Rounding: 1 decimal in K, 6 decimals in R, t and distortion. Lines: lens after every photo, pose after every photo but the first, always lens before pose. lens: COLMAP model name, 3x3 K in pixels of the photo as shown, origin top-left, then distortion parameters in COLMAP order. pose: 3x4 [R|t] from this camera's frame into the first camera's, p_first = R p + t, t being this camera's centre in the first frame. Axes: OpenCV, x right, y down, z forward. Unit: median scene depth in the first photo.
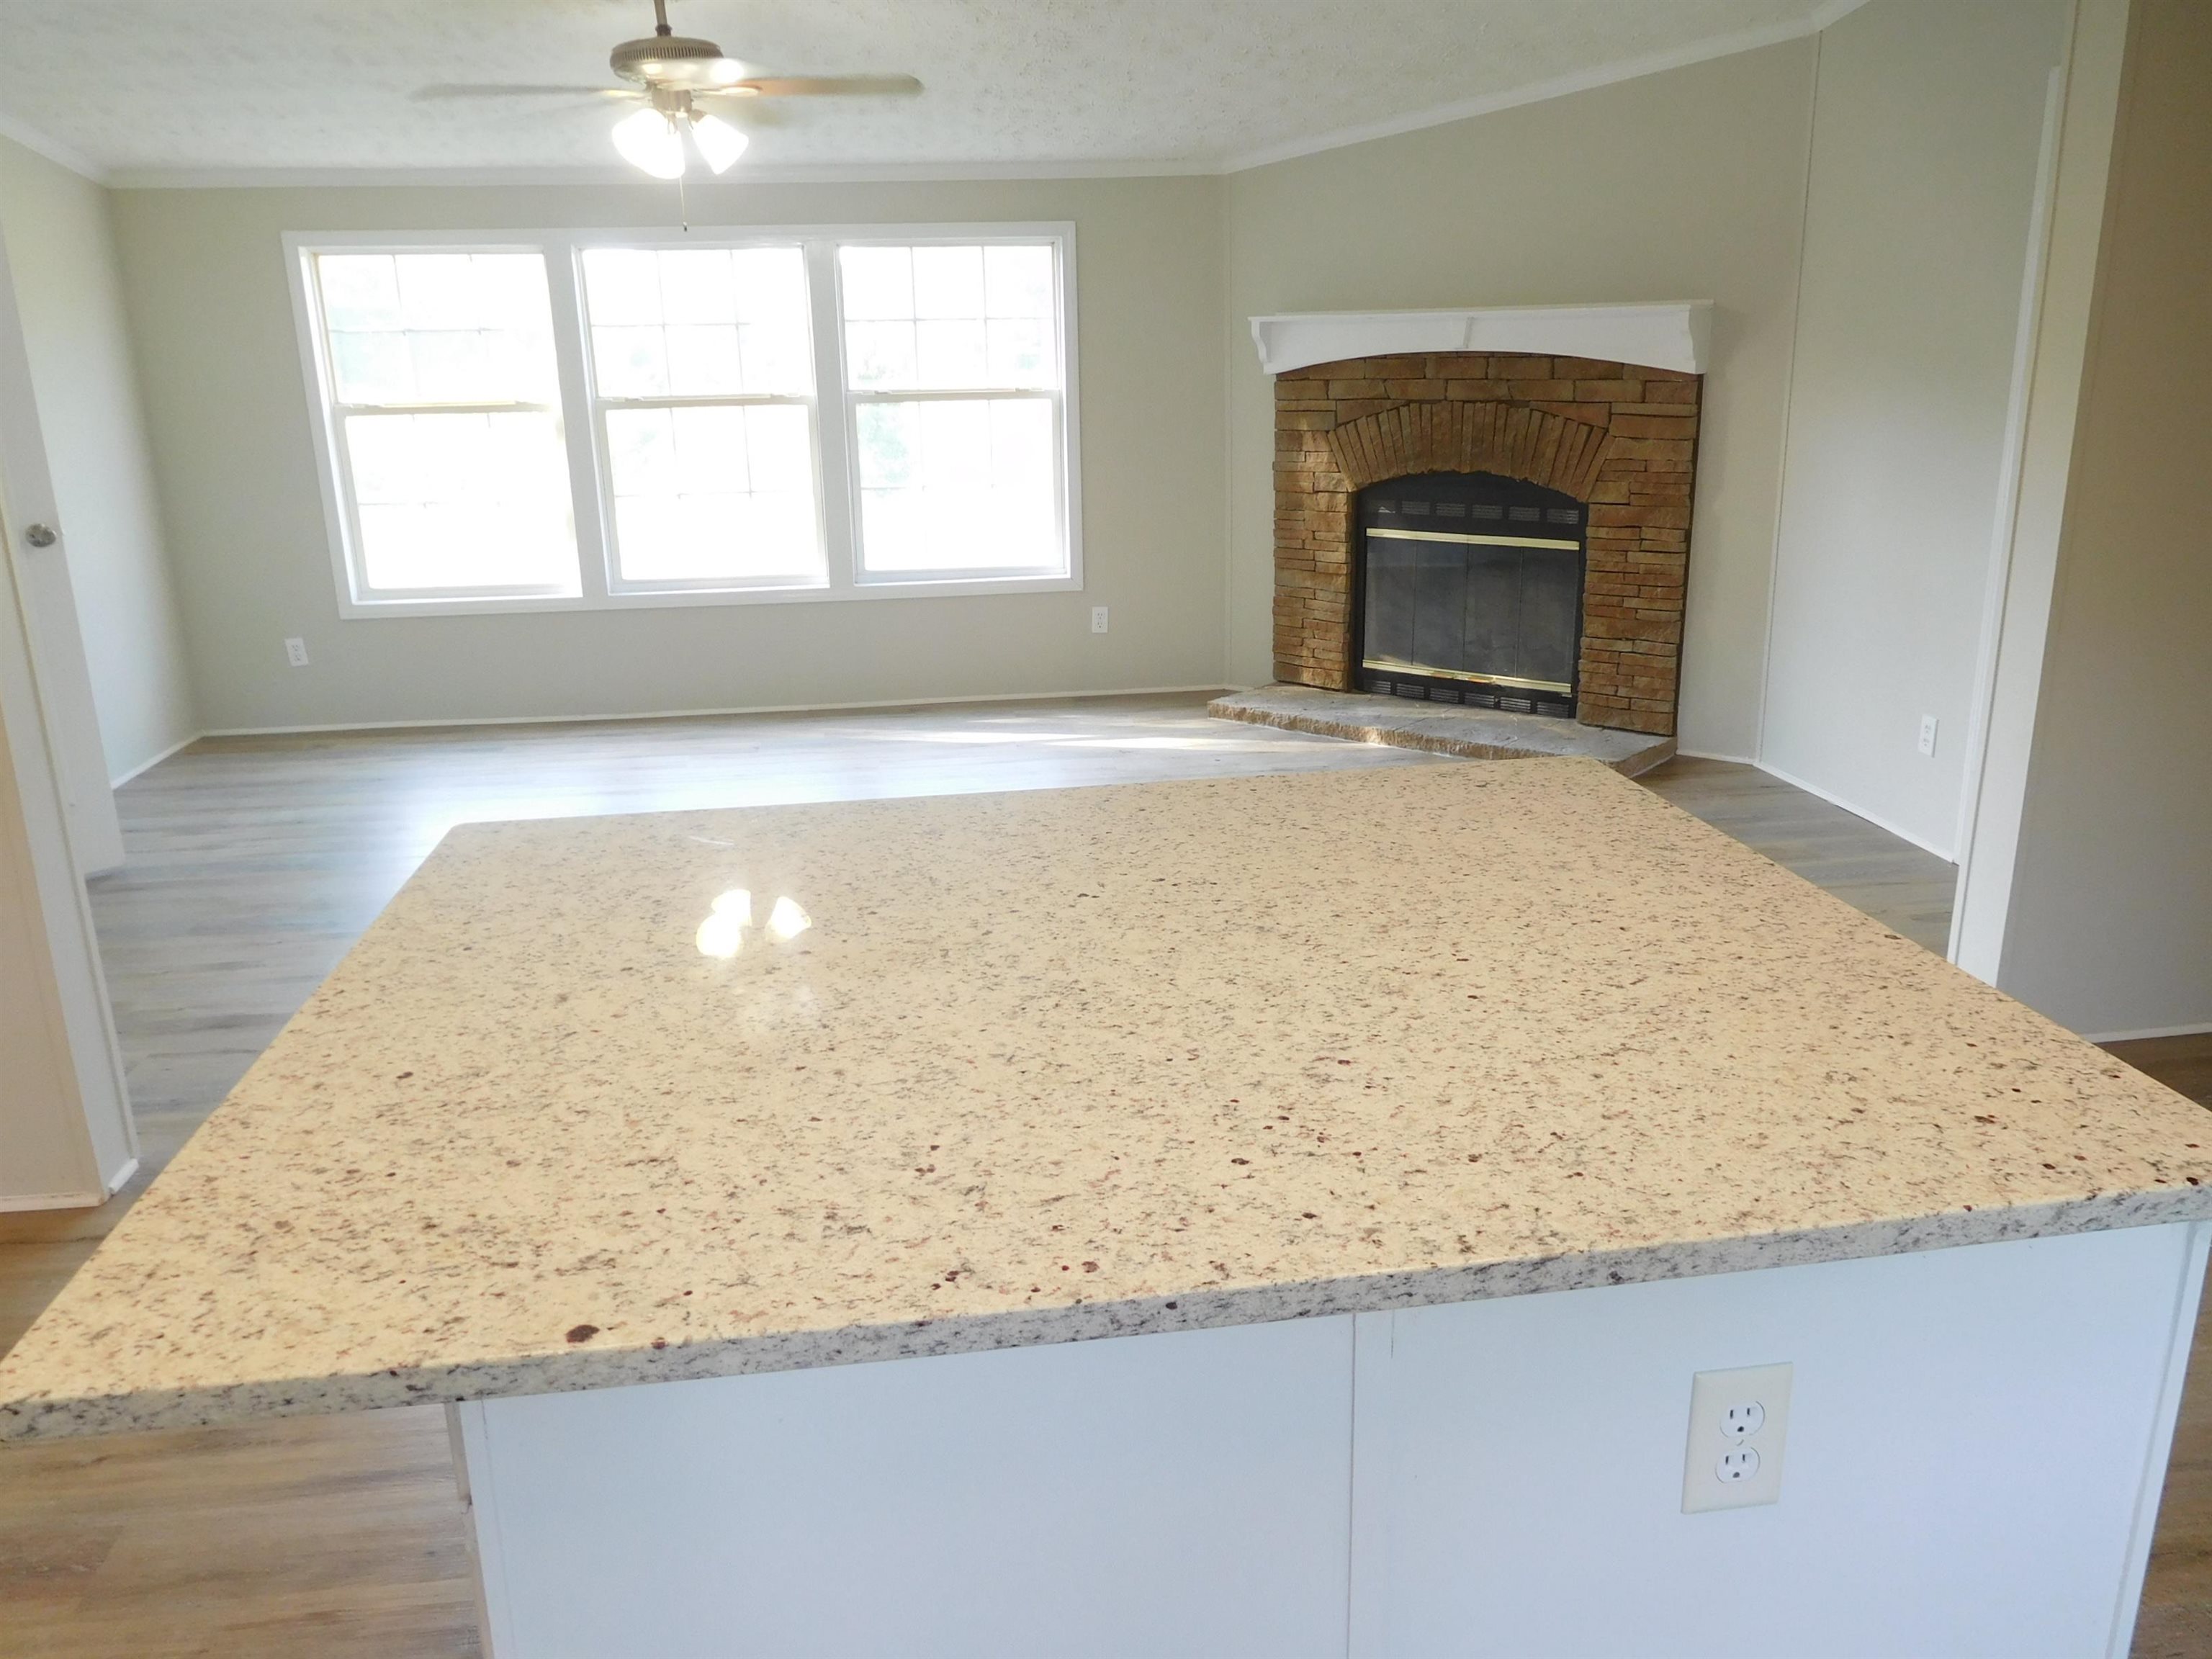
lens RADIAL K [[1641.3, 0, 1120.9], [0, 1641.3, 827.2], [0, 0, 1]] dist [-0.008428, 0.011708]
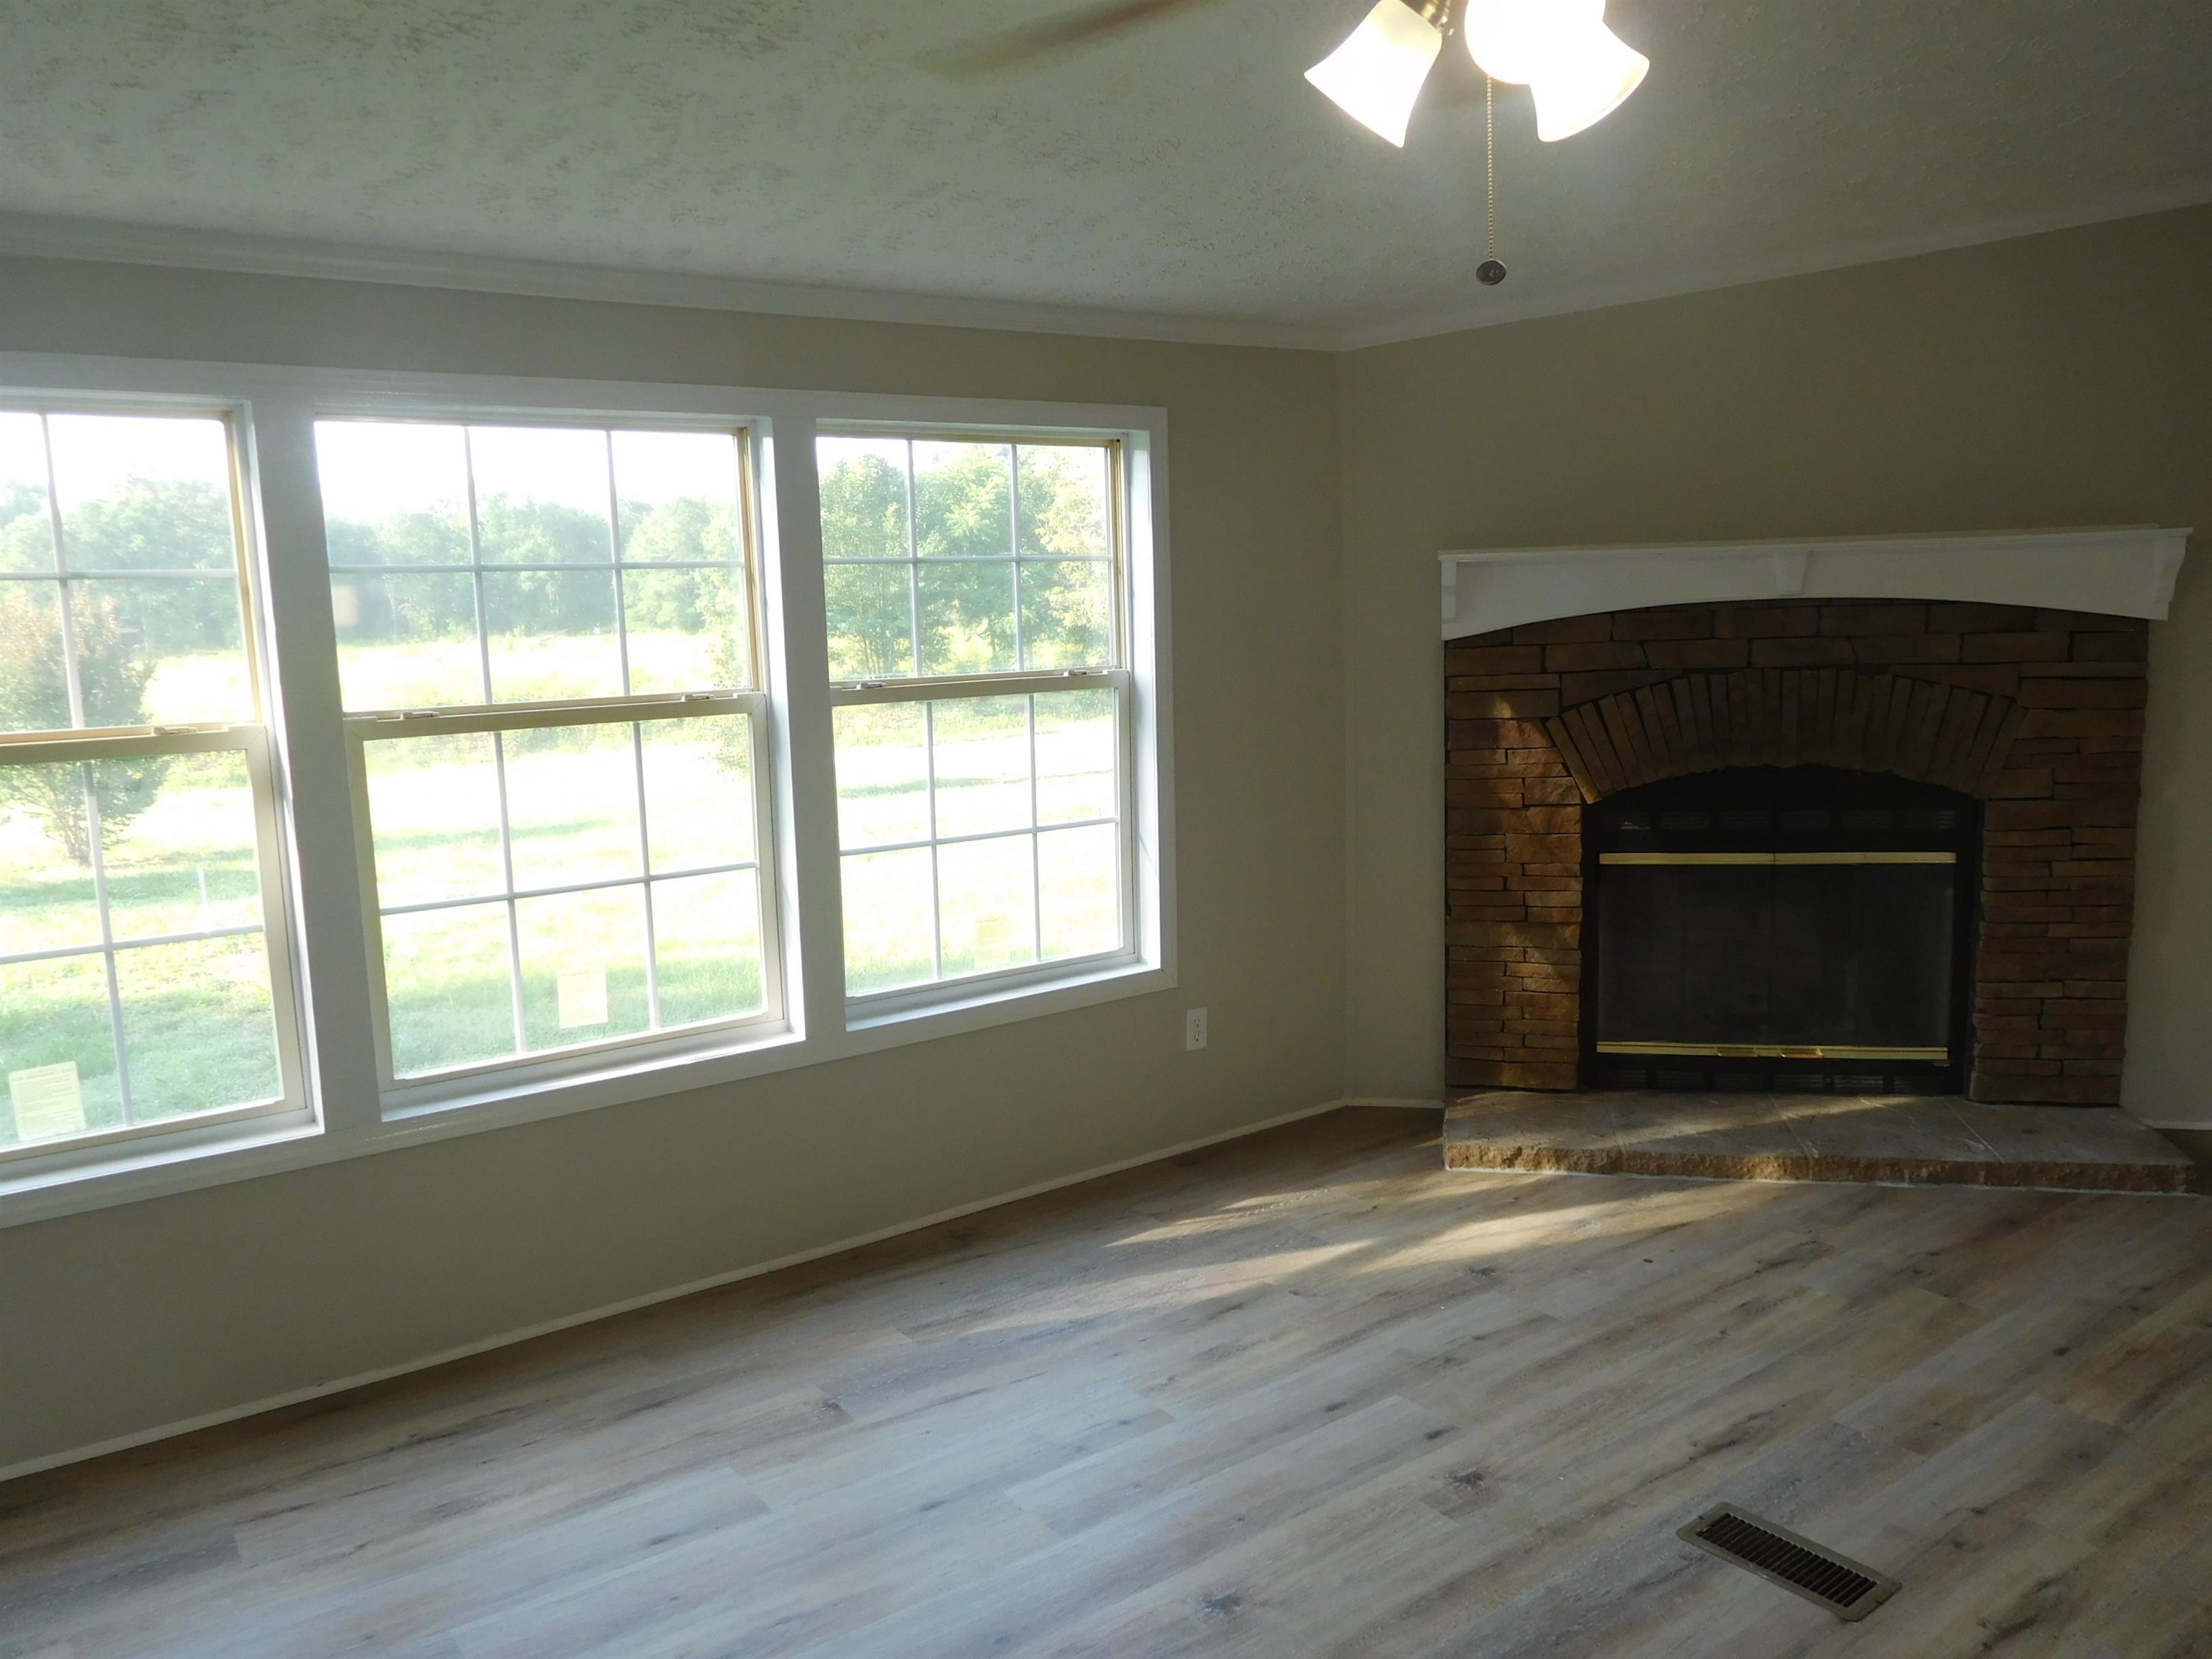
lens RADIAL K [[1703.7, 0, 1097.2], [0, 1703.7, 843.4], [0, 0, 1]] dist [-0.011670, -0.005465]
pose [[0.885978, -0.083073, 0.456226, -0.367670], [0.150216, 0.982189, -0.112870, -0.140505], [-0.438724, 0.168532, 0.882677, 0.474018]]
